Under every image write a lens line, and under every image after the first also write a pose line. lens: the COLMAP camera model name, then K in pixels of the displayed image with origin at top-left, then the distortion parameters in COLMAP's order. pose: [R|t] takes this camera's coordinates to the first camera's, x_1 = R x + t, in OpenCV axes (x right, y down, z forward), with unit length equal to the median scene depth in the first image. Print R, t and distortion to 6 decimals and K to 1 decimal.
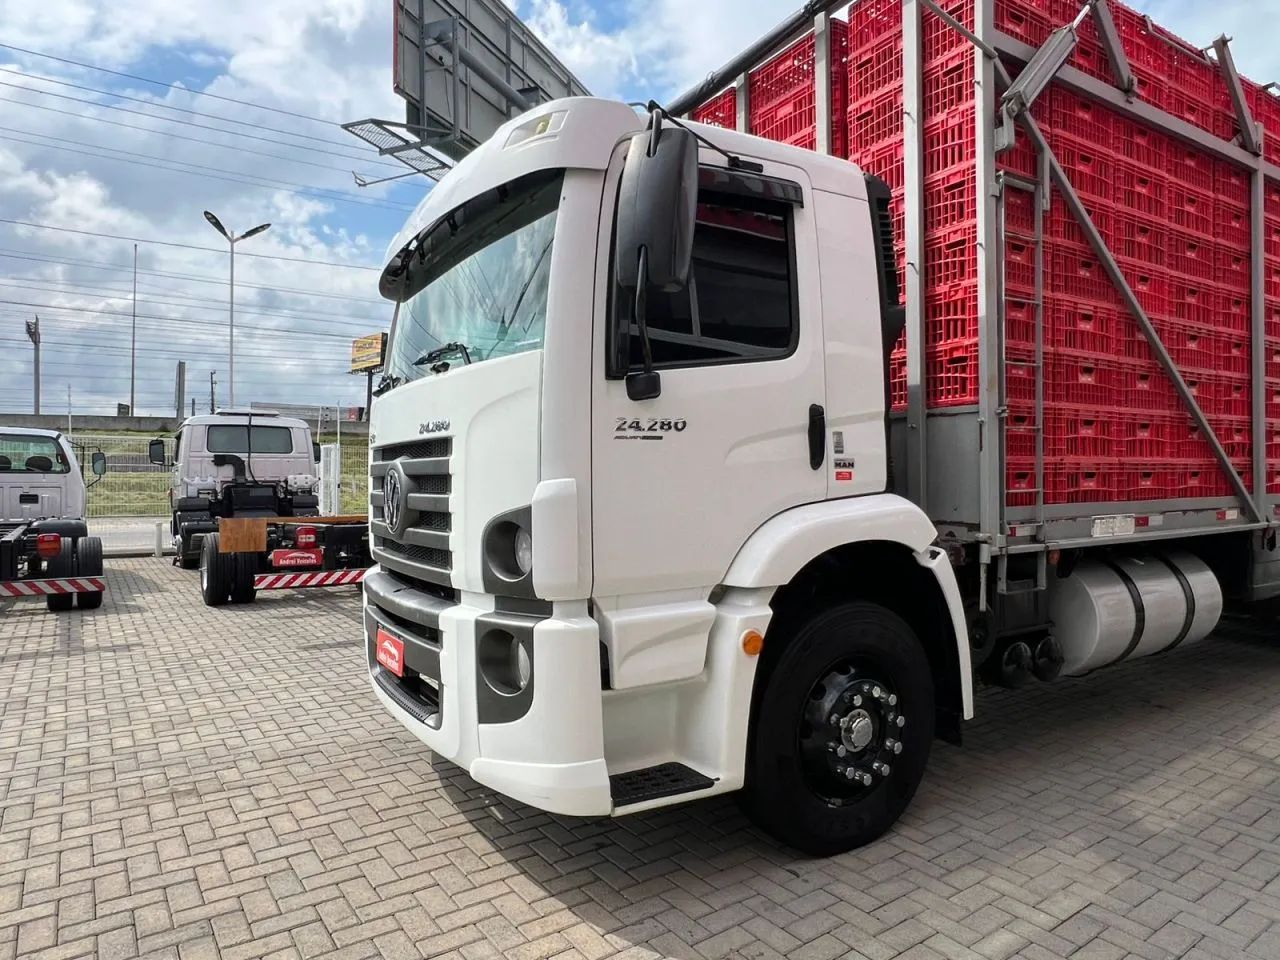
lens RADIAL K [[764.5, 0, 640.0], [0, 764.5, 480.0], [0, 0, 1]] dist [-0.003964, 0.001231]
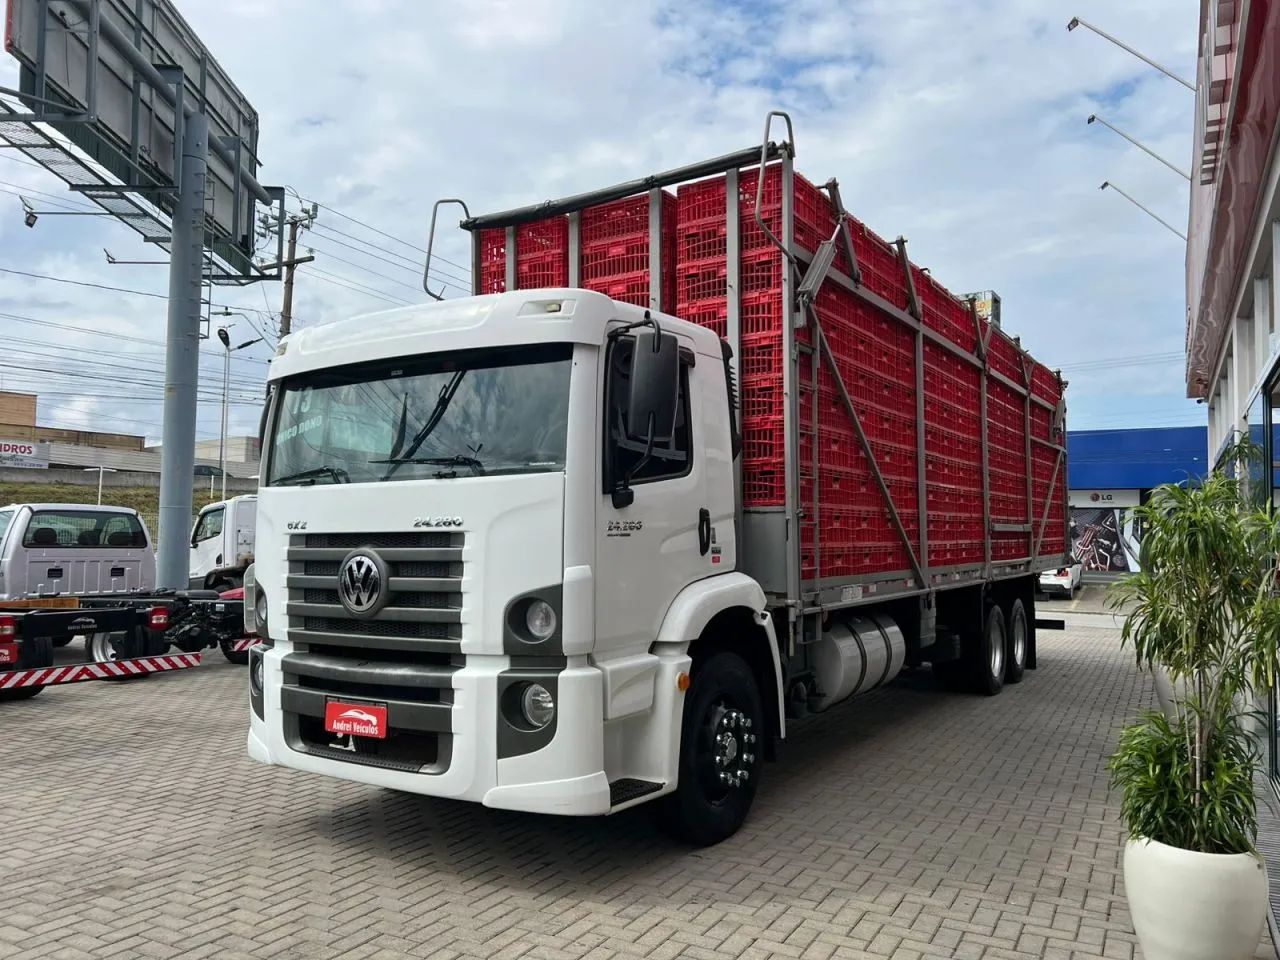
lens RADIAL K [[880.5, 0, 656.3], [0, 880.5, 487.5], [0, 0, 1]] dist [0.071047, -0.061144]
pose [[0.905377, 0.031074, 0.423469, -0.447542], [-0.002338, 0.997668, -0.068210, -0.023594], [-0.424601, 0.060766, 0.903339, -0.350928]]
